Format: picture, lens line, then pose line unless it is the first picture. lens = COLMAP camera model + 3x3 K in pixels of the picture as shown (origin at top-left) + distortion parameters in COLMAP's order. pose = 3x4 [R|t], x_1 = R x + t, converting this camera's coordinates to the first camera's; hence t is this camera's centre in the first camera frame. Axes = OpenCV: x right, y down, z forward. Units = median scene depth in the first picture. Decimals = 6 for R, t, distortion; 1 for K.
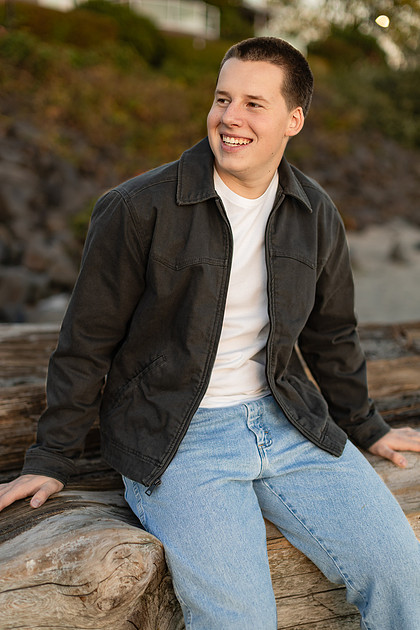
lens RADIAL K [[949.3, 0, 210.2], [0, 949.3, 315.1], [0, 0, 1]] dist [0.040352, 0.000000]
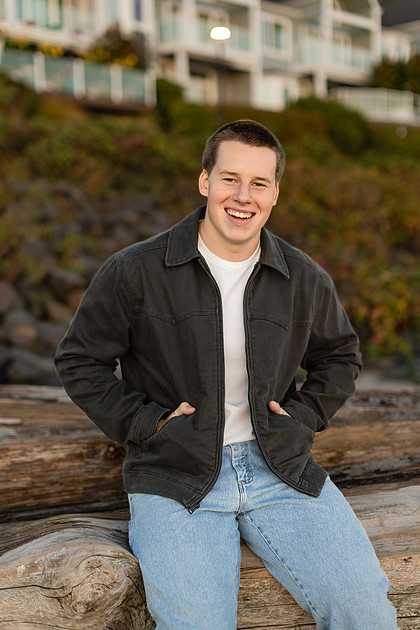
lens RADIAL K [[949.3, 0, 198.3], [0, 949.3, 321.3], [0, 0, 1]] dist [0.040352, 0.000000]
pose [[0.971070, -0.007751, -0.238667, 0.267917], [-0.013240, 0.996188, -0.086224, 0.046461], [0.238426, 0.086889, 0.967266, -0.104812]]
